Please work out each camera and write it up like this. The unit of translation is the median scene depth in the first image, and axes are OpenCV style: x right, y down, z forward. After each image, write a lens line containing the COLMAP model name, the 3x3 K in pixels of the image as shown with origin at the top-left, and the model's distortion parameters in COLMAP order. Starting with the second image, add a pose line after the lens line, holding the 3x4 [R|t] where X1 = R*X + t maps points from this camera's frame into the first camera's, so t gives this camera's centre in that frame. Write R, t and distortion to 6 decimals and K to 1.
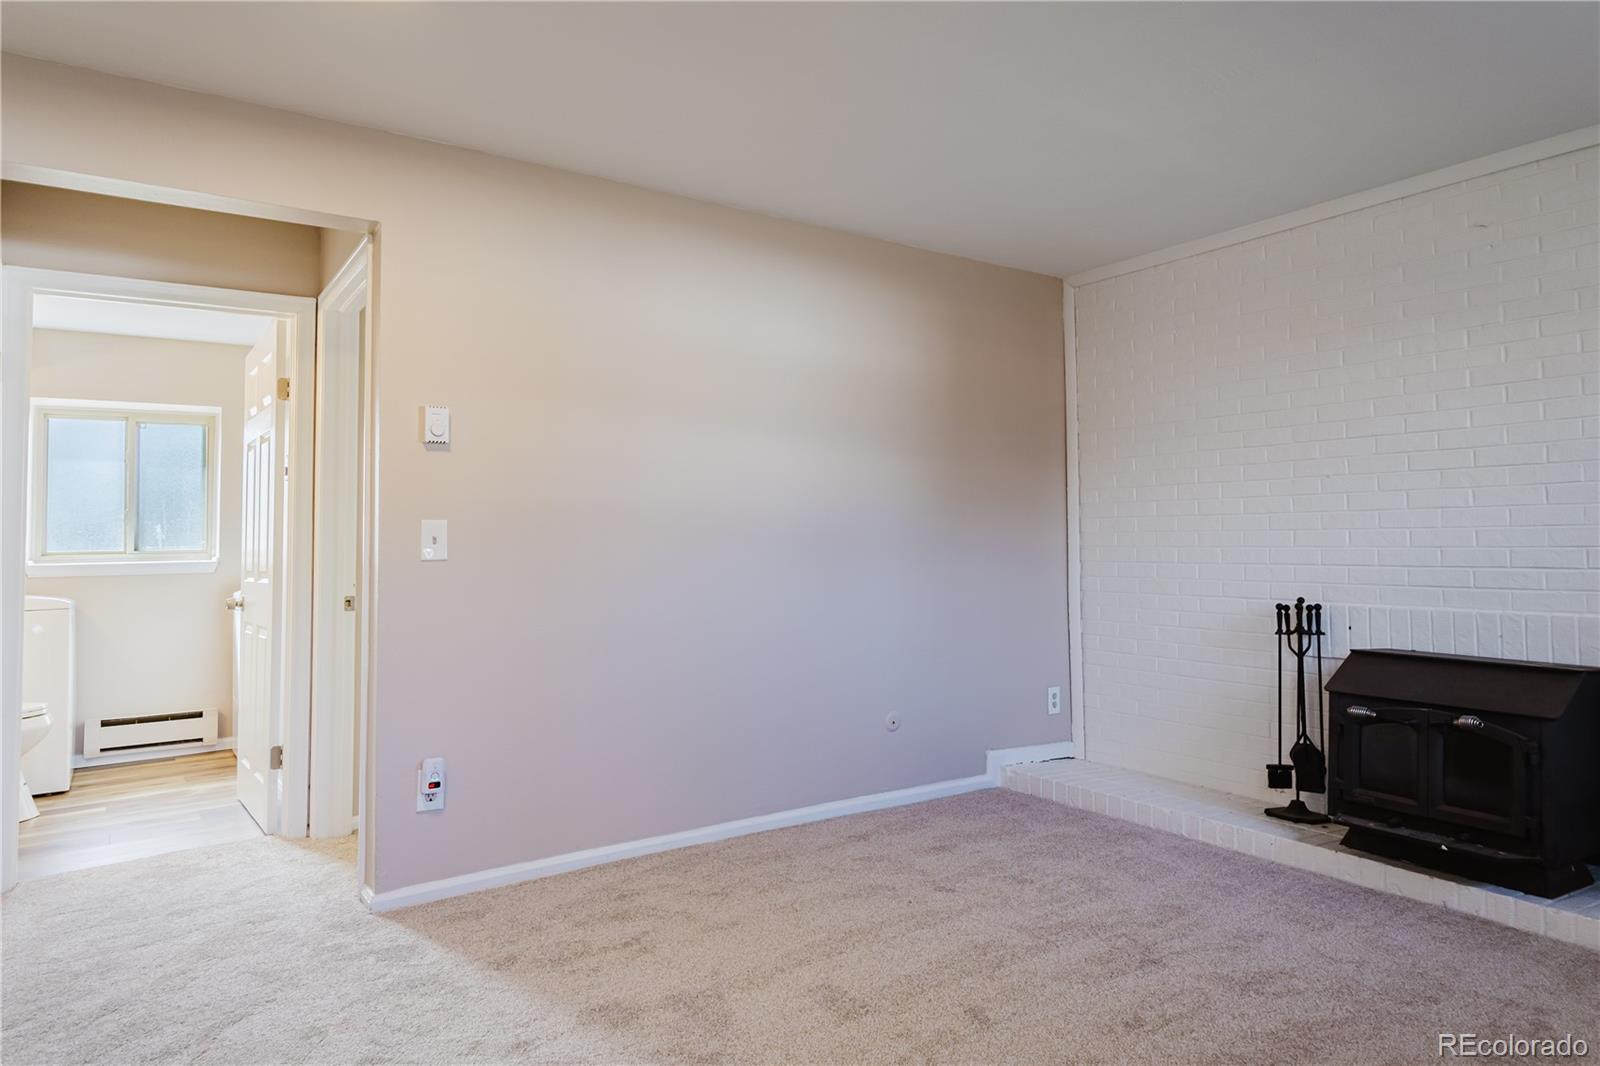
lens RADIAL K [[1014.2, 0, 800.0], [0, 1014.2, 533.0], [0, 0, 1]] dist [-0.001414, -0.000746]
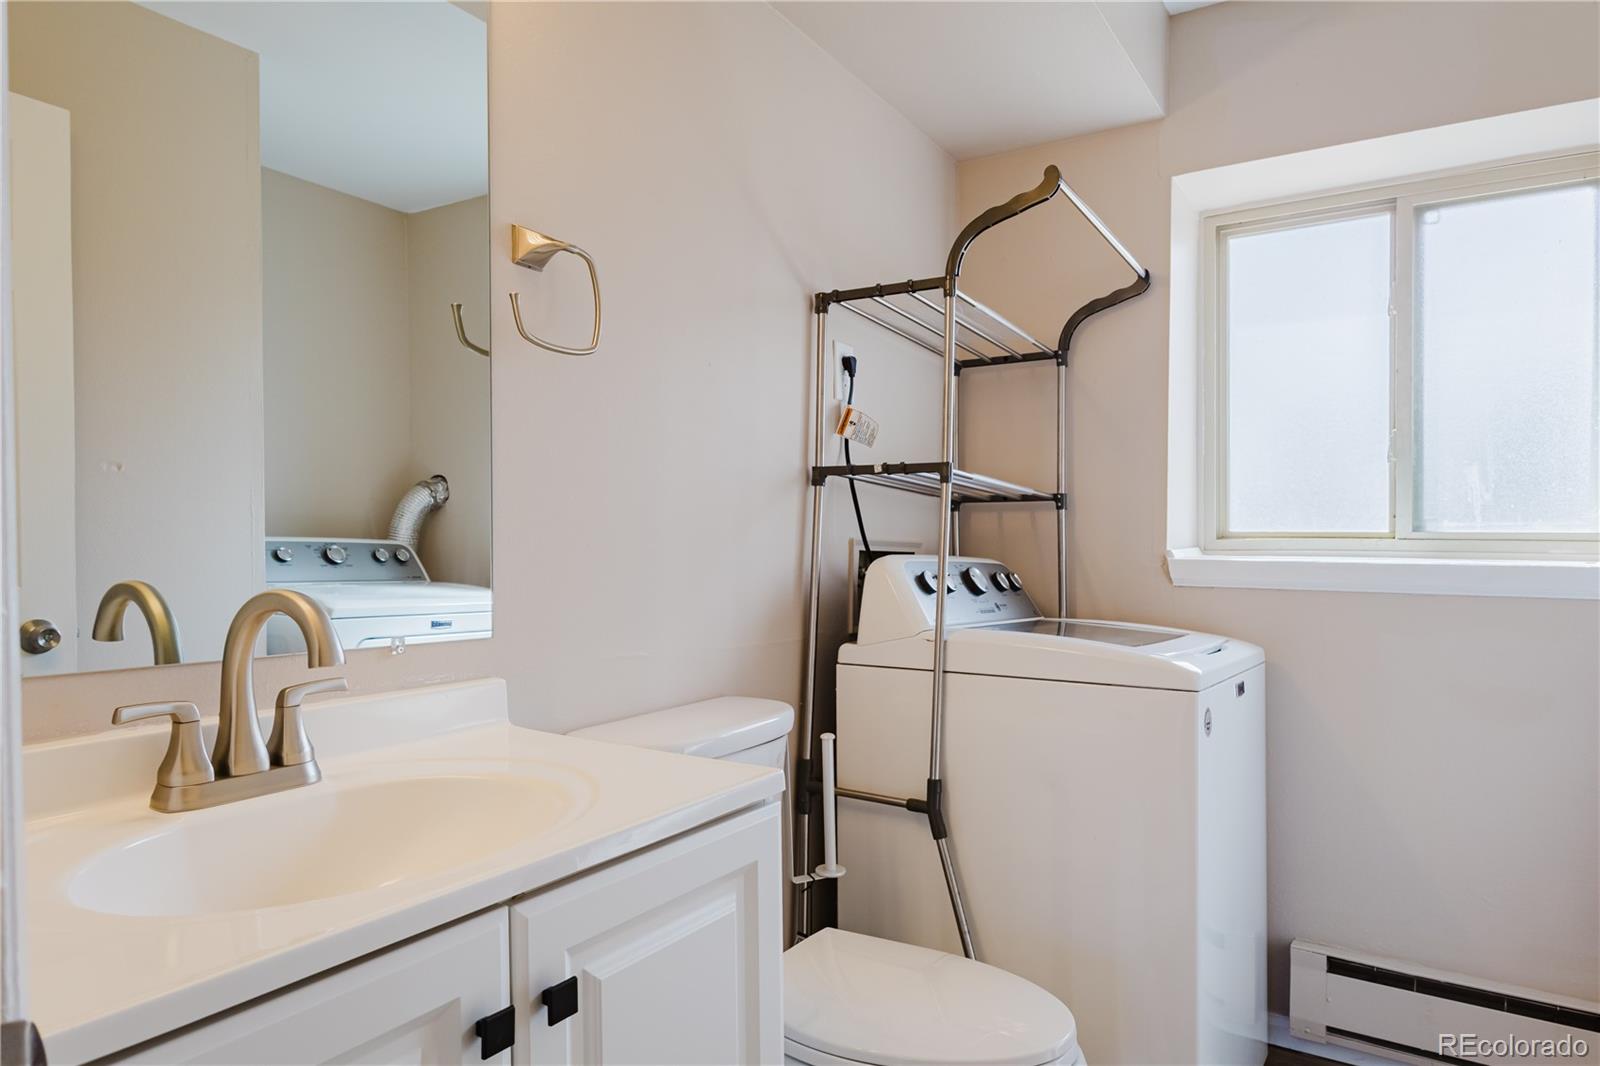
lens RADIAL K [[881.8, 0, 800.0], [0, 881.8, 533.0], [0, 0, 1]] dist [0.002094, 0.000471]
pose [[0.433235, 0.009165, -0.901235, -0.462611], [0.003877, 0.999920, 0.012033, 0.013639], [0.901273, -0.008707, 0.433165, 0.655121]]
